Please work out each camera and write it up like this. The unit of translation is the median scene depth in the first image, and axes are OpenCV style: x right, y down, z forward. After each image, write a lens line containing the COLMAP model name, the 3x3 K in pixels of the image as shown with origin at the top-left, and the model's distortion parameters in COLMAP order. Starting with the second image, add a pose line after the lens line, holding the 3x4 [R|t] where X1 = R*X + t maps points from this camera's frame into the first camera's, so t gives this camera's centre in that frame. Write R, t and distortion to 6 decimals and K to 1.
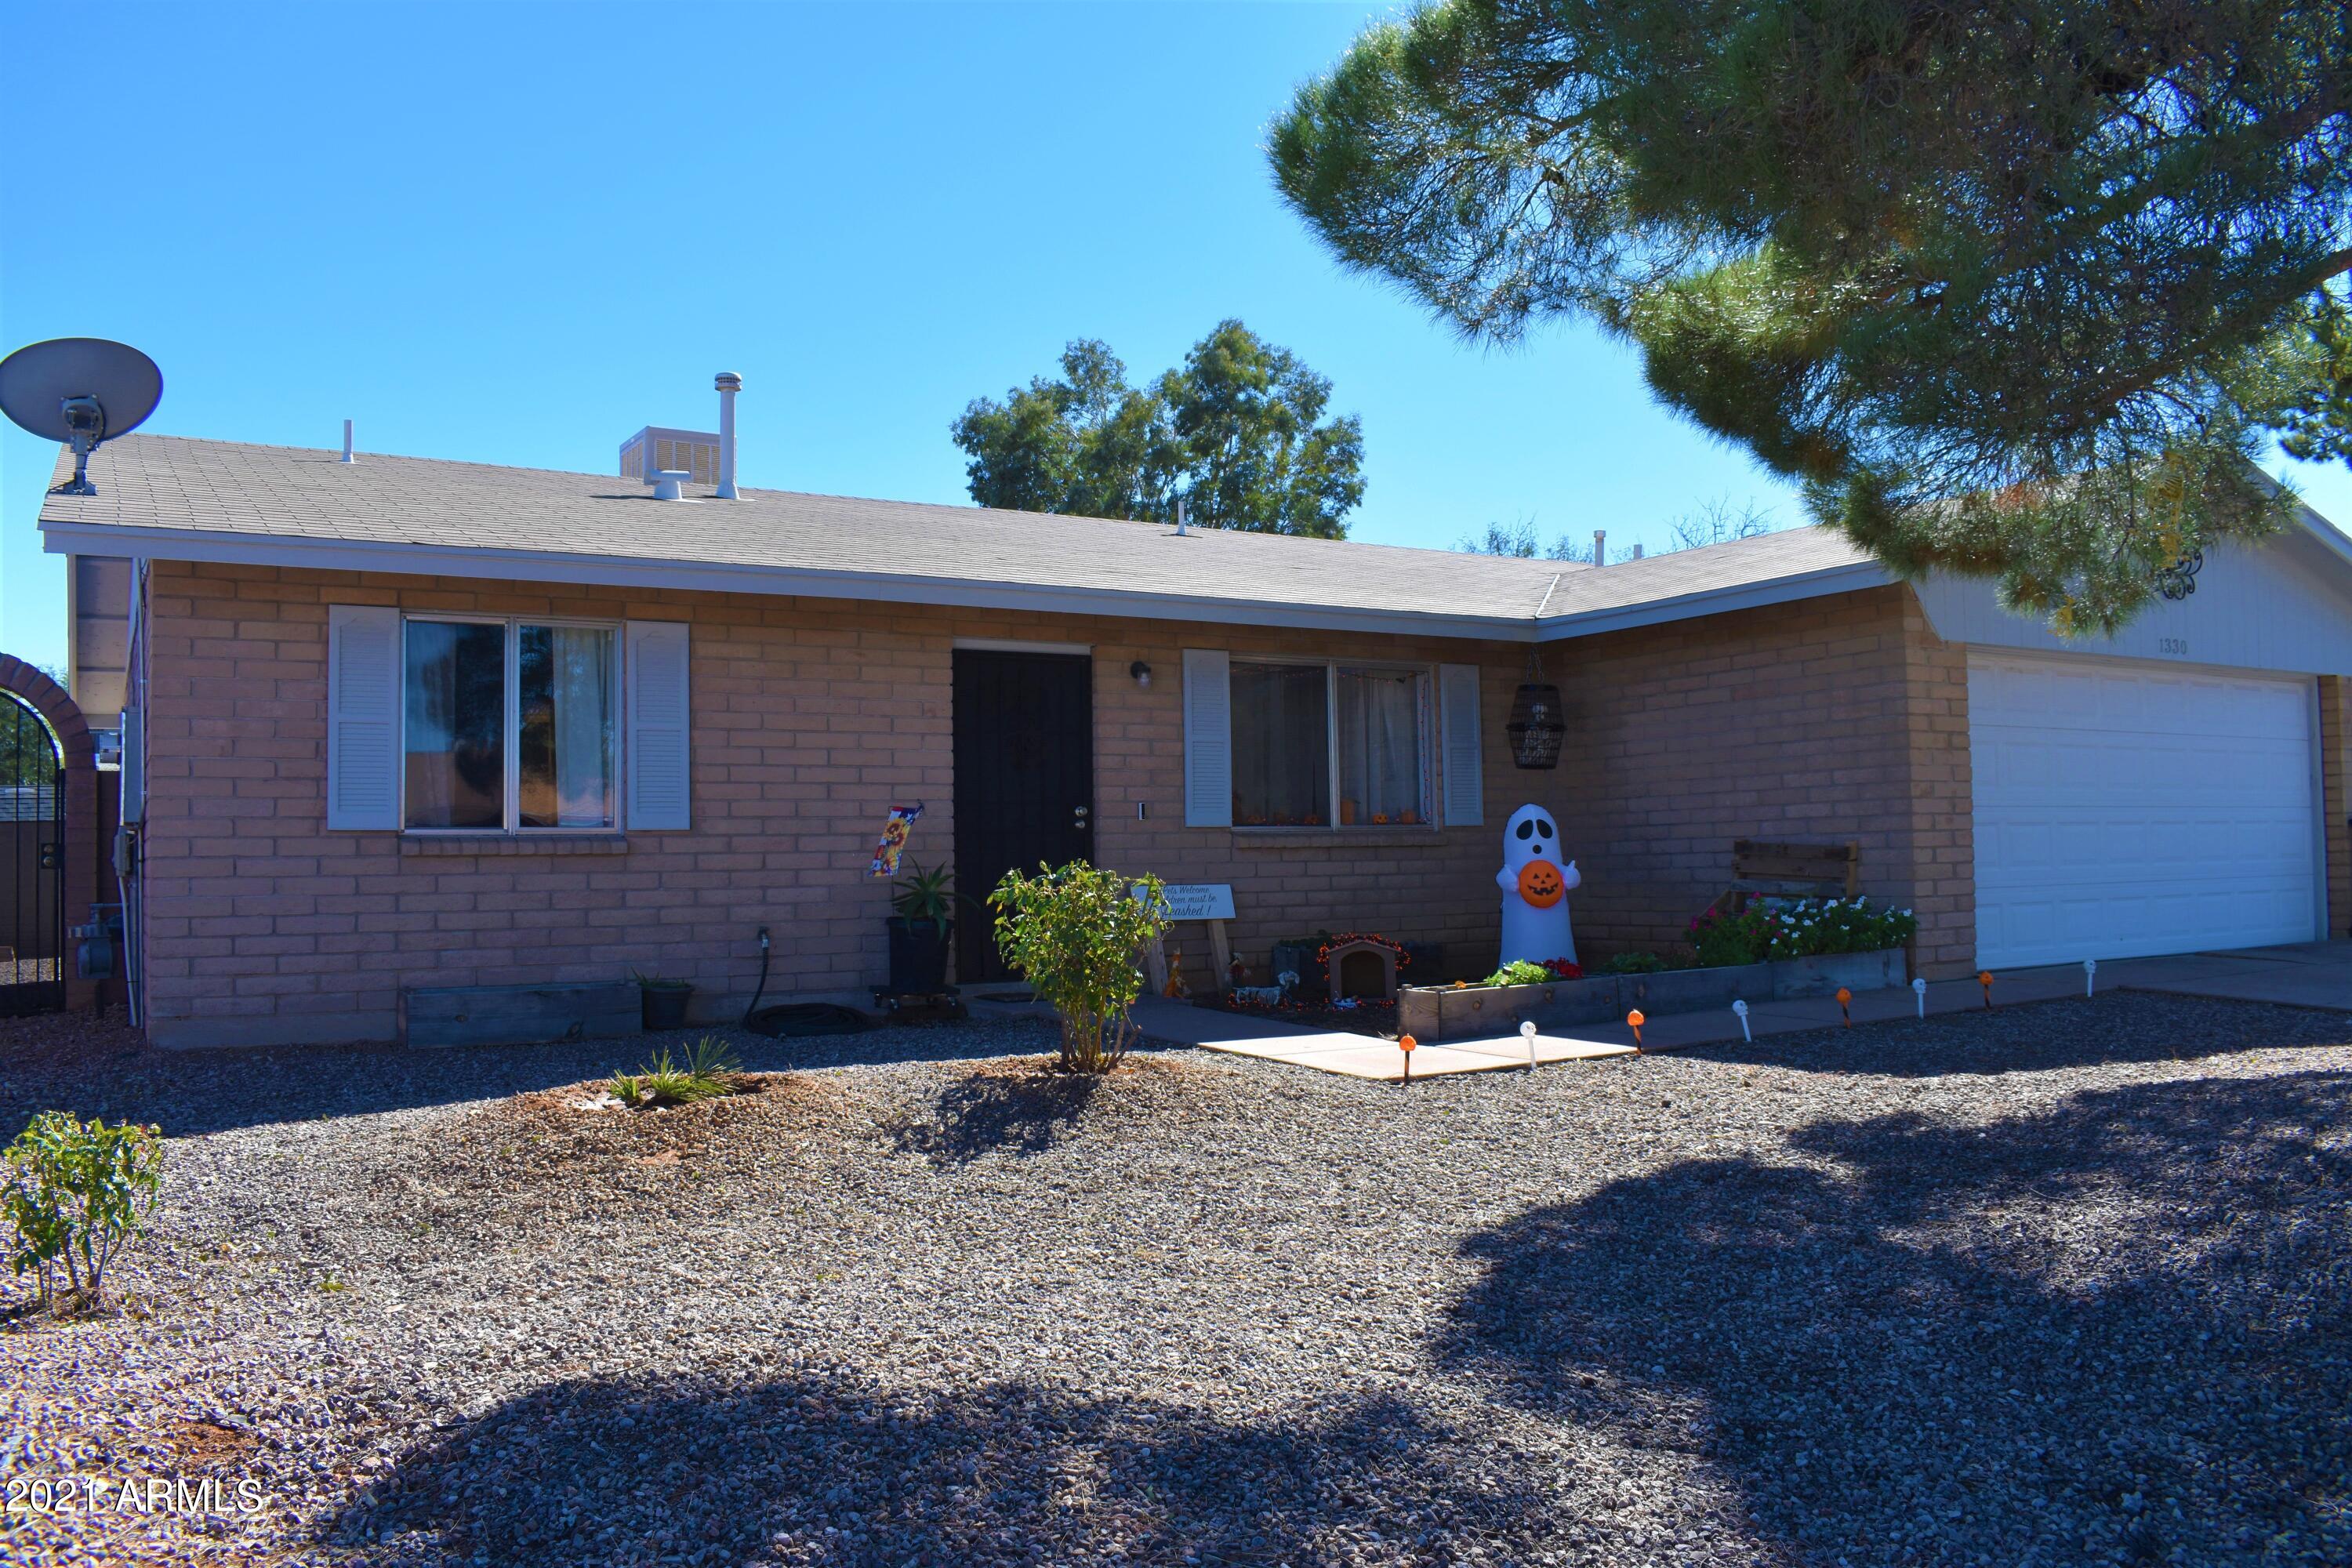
lens RADIAL K [[1829.2, 0, 1171.4], [0, 1829.2, 784.0], [0, 0, 1]] dist [-0.097238, 0.017257]
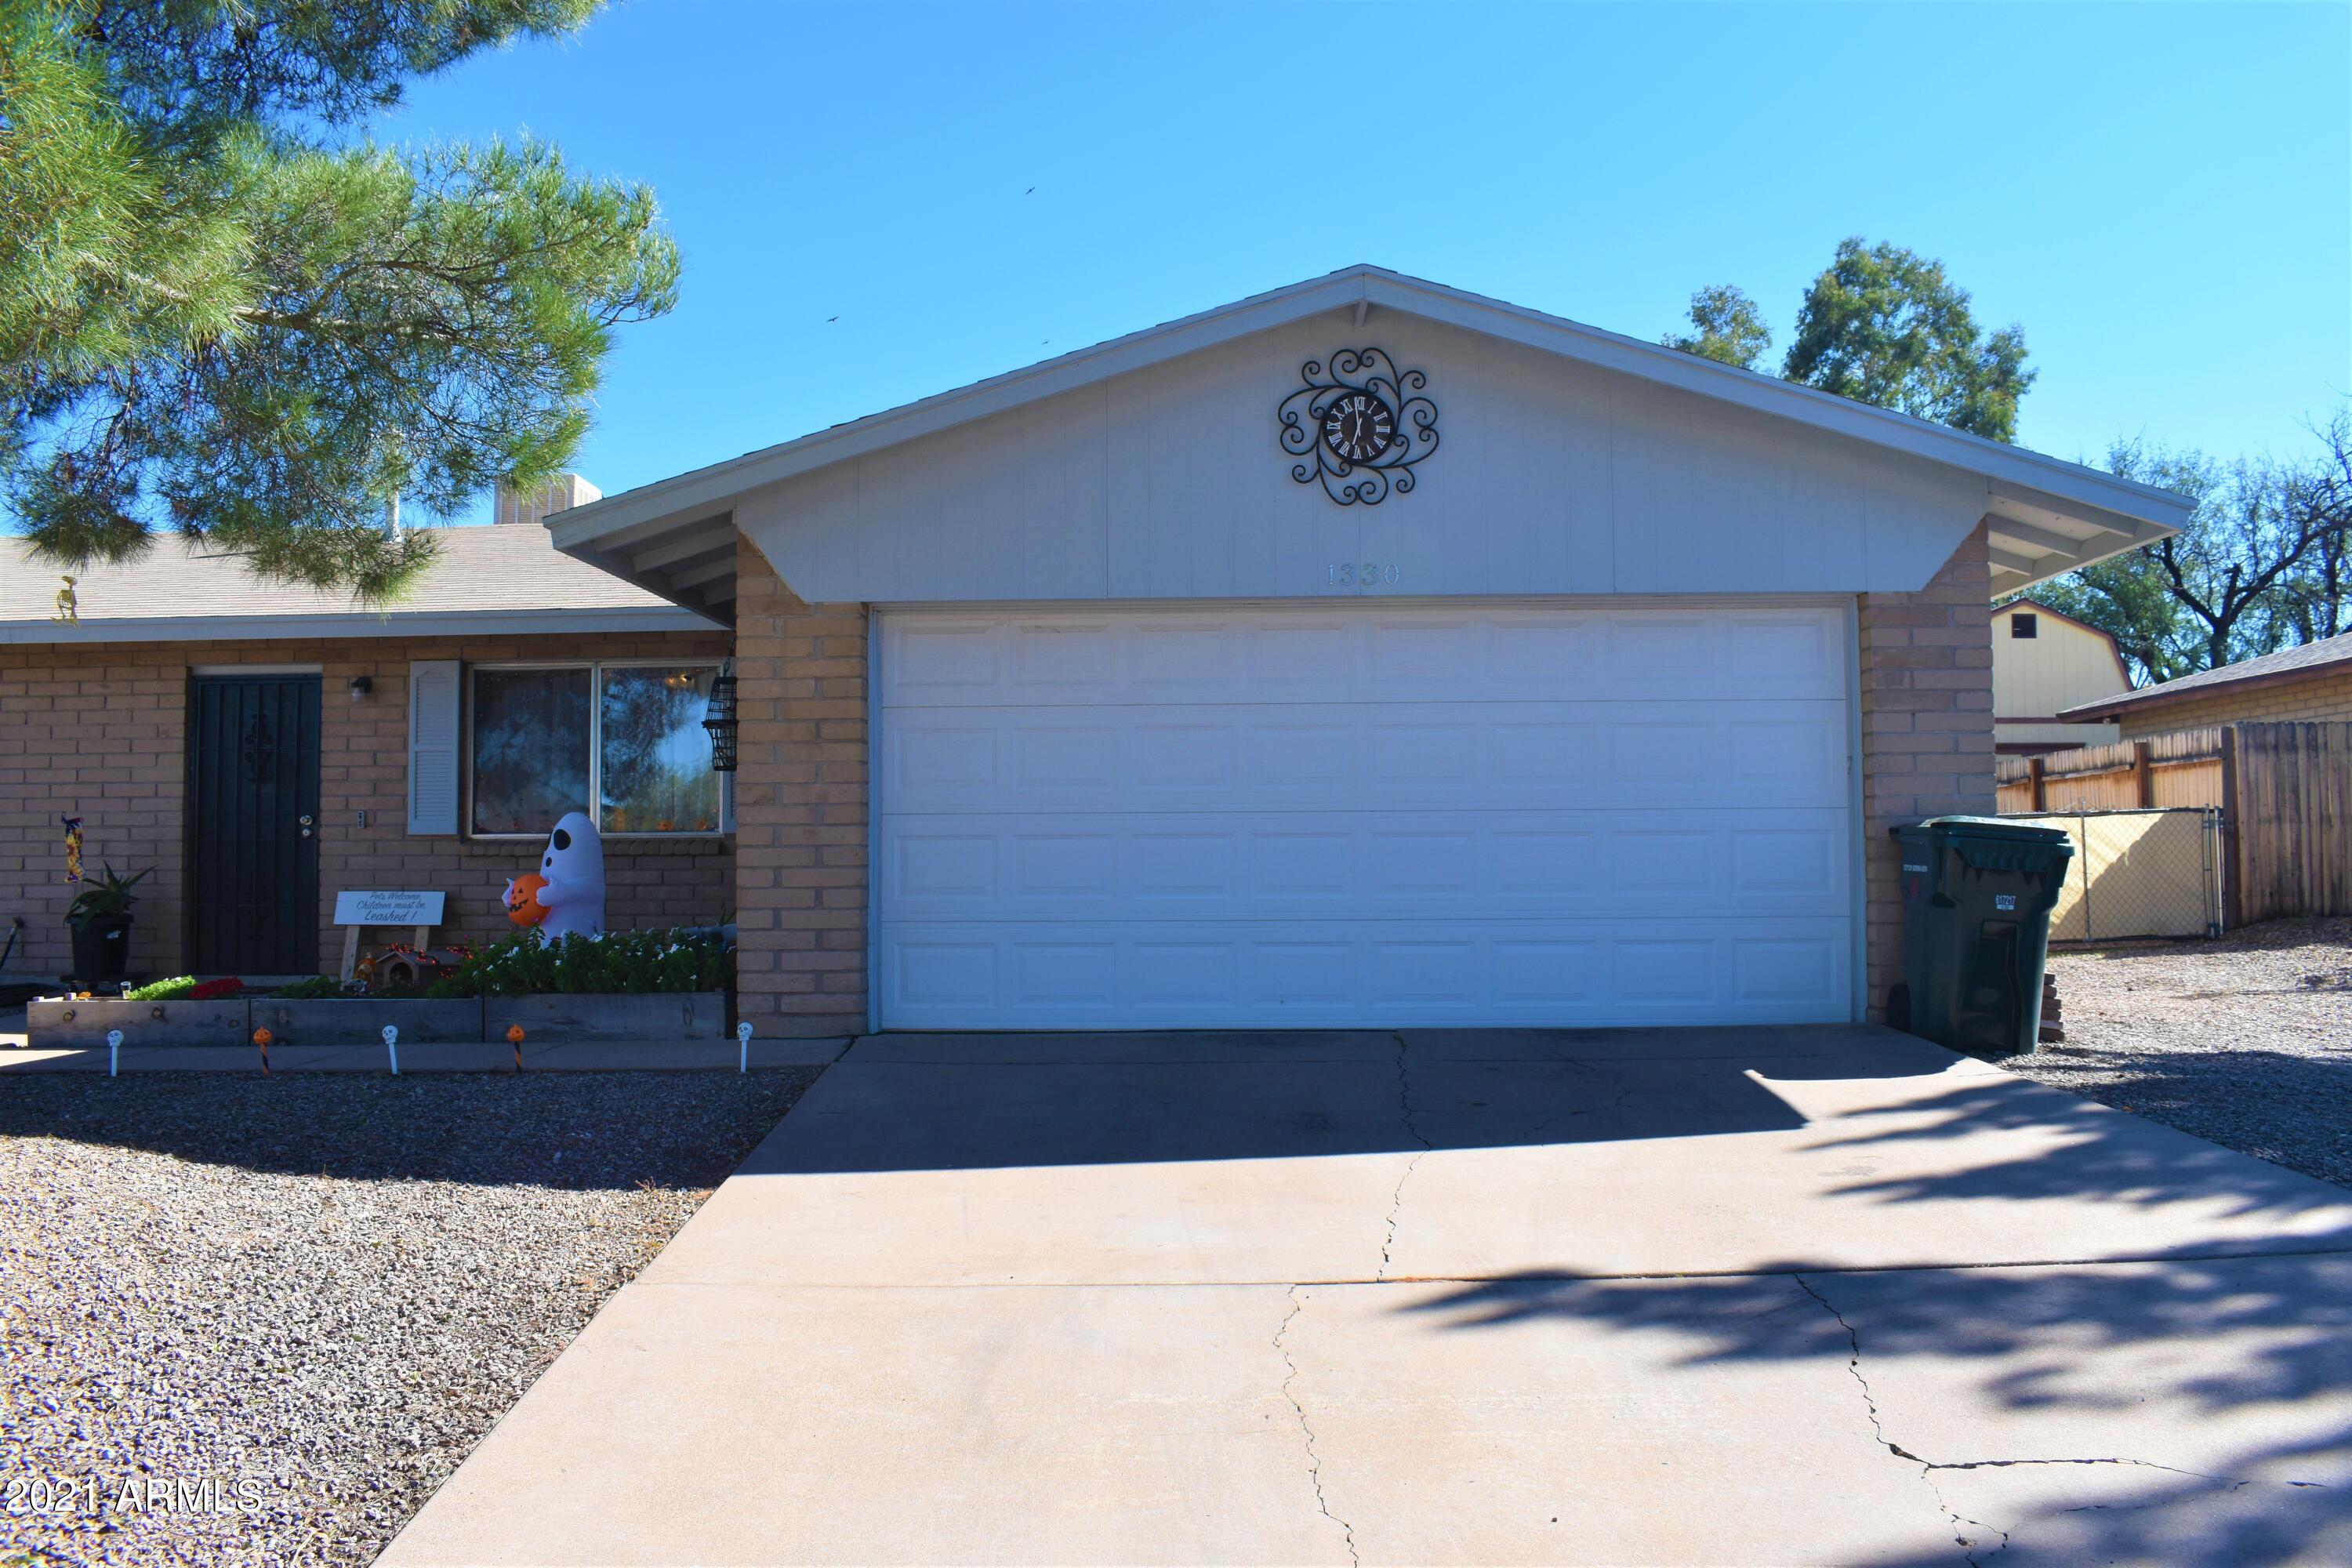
lens RADIAL K [[1829.2, 0, 1171.4], [0, 1829.2, 784.0], [0, 0, 1]] dist [-0.097238, 0.017257]
pose [[0.834307, -0.012682, -0.551154, 0.991860], [0.015632, 0.999878, 0.000655, 0.000953], [0.551078, -0.009163, 0.834403, 0.422062]]
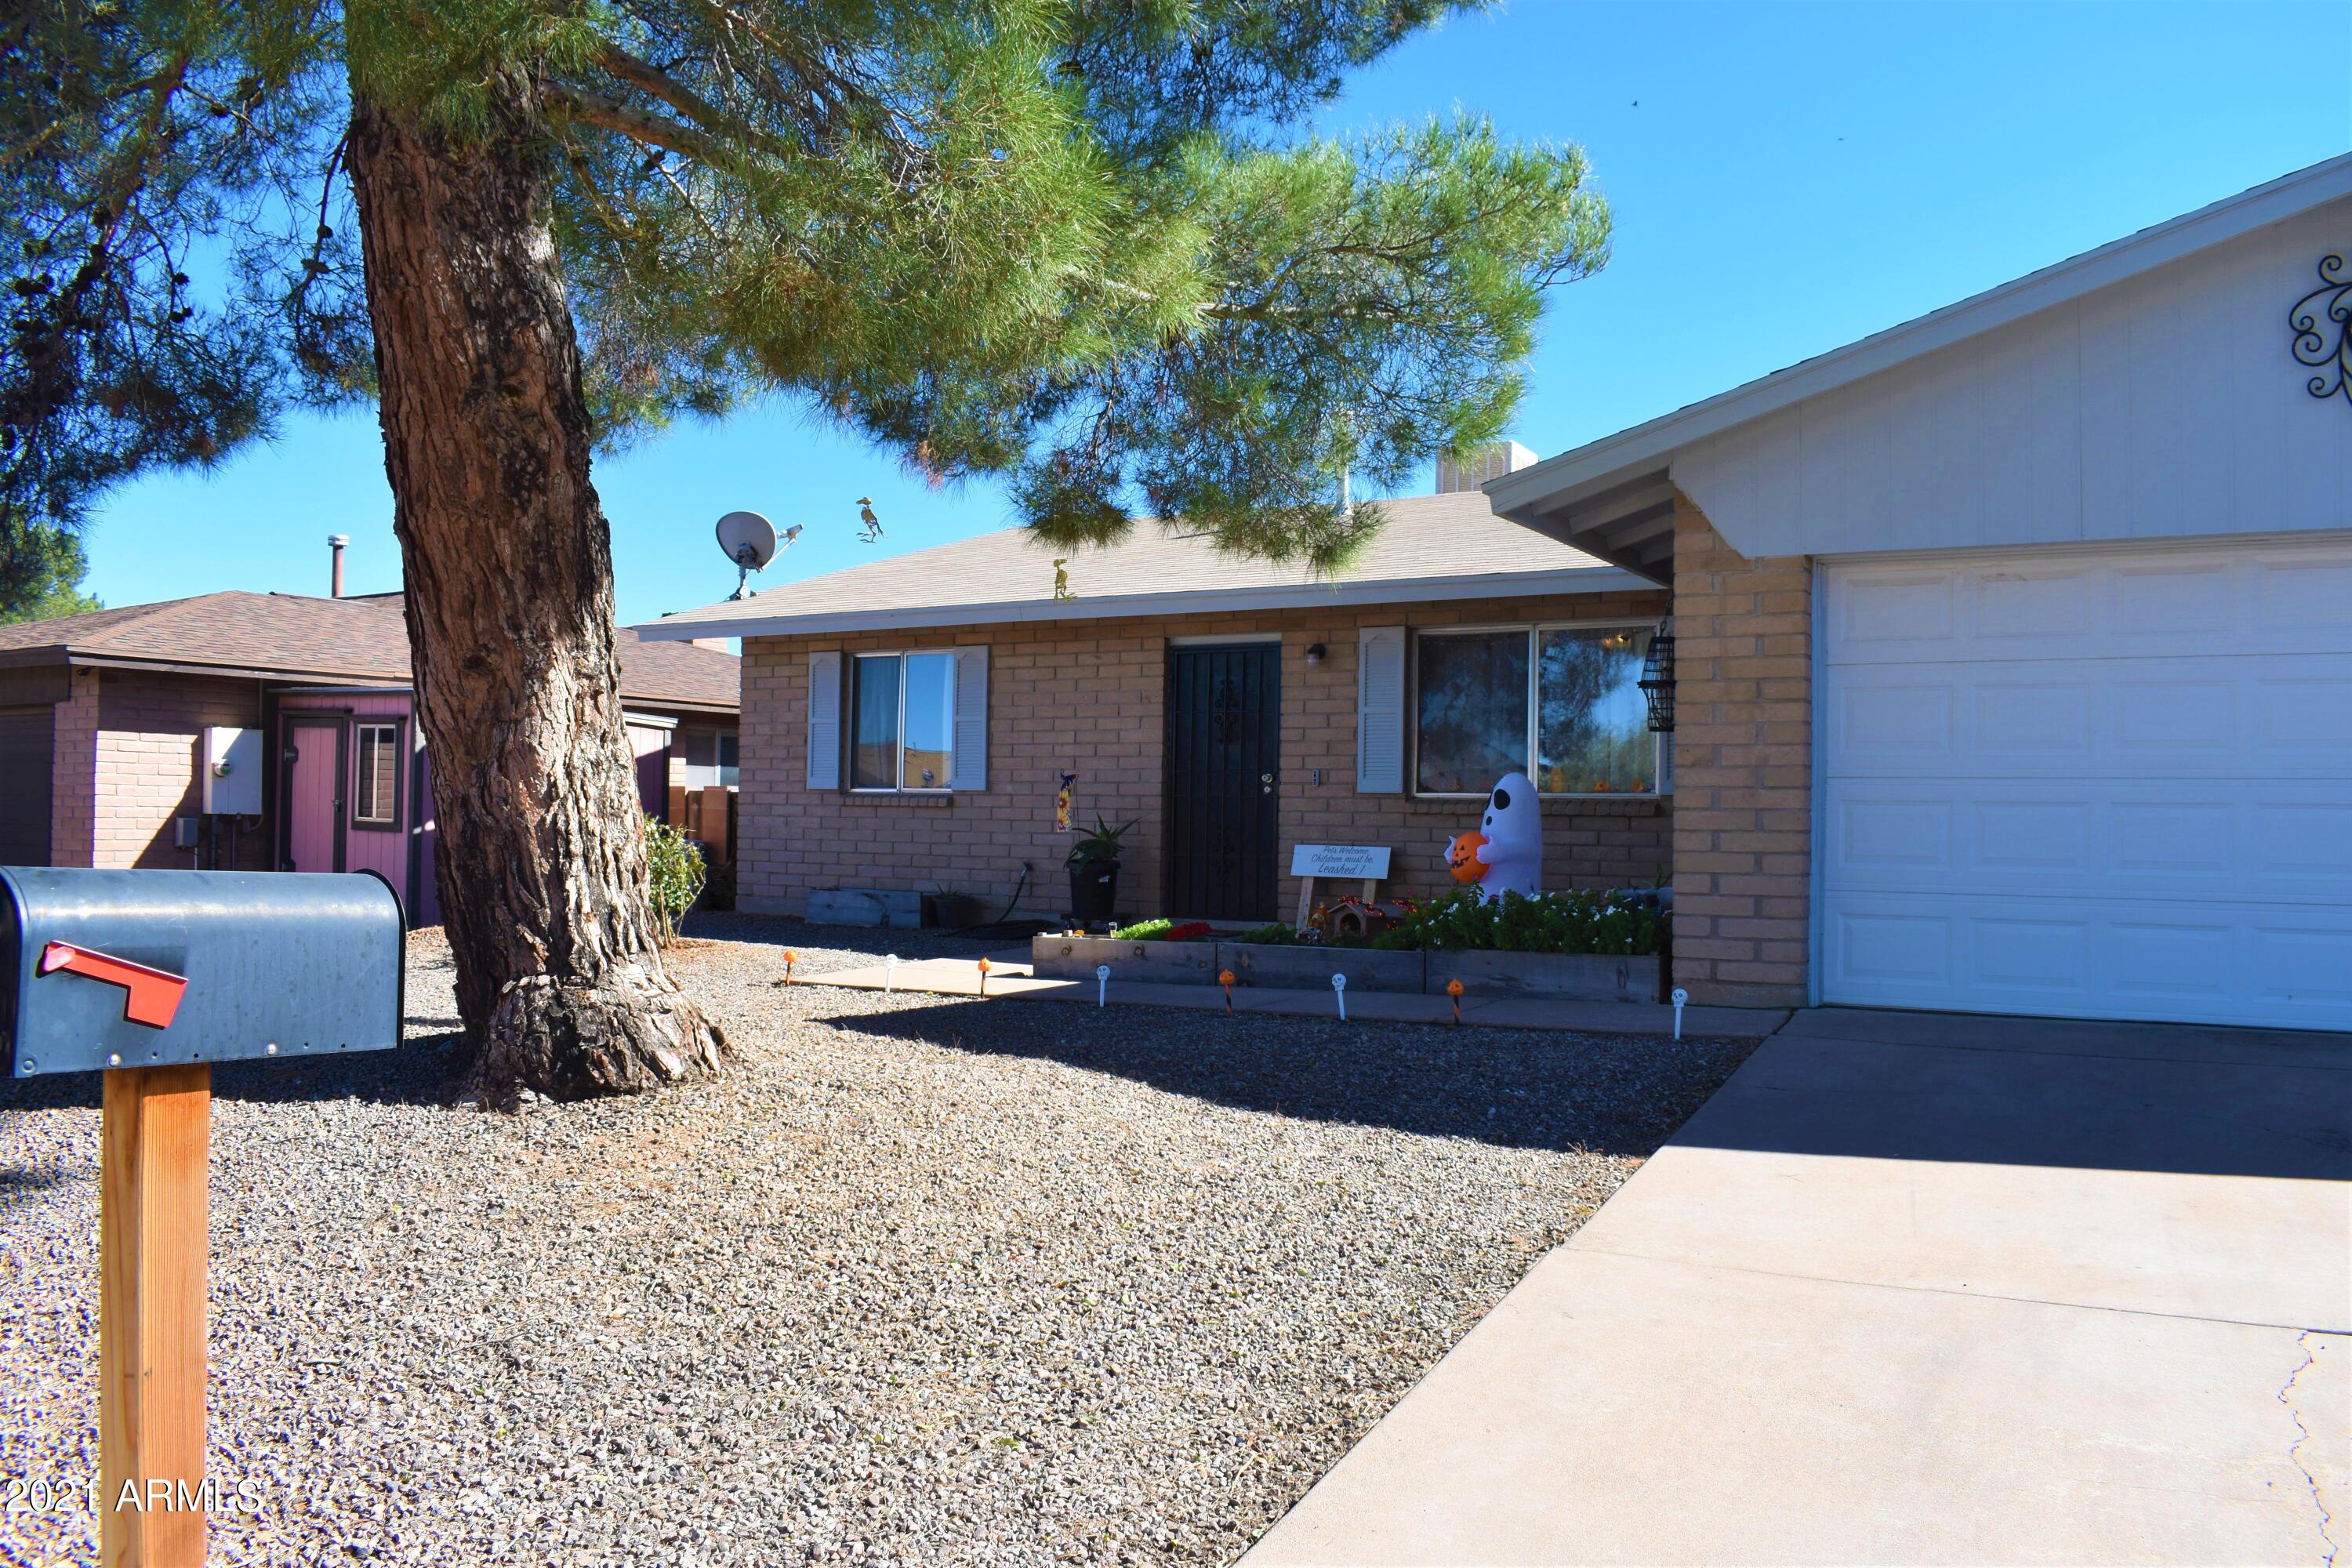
lens RADIAL K [[1829.2, 0, 1171.4], [0, 1829.2, 784.0], [0, 0, 1]] dist [-0.097238, 0.017257]
pose [[0.464697, 0.006967, -0.885442, 0.985538], [0.013834, 0.999790, 0.015127, 0.000307], [0.885362, -0.019279, 0.464503, 0.426878]]
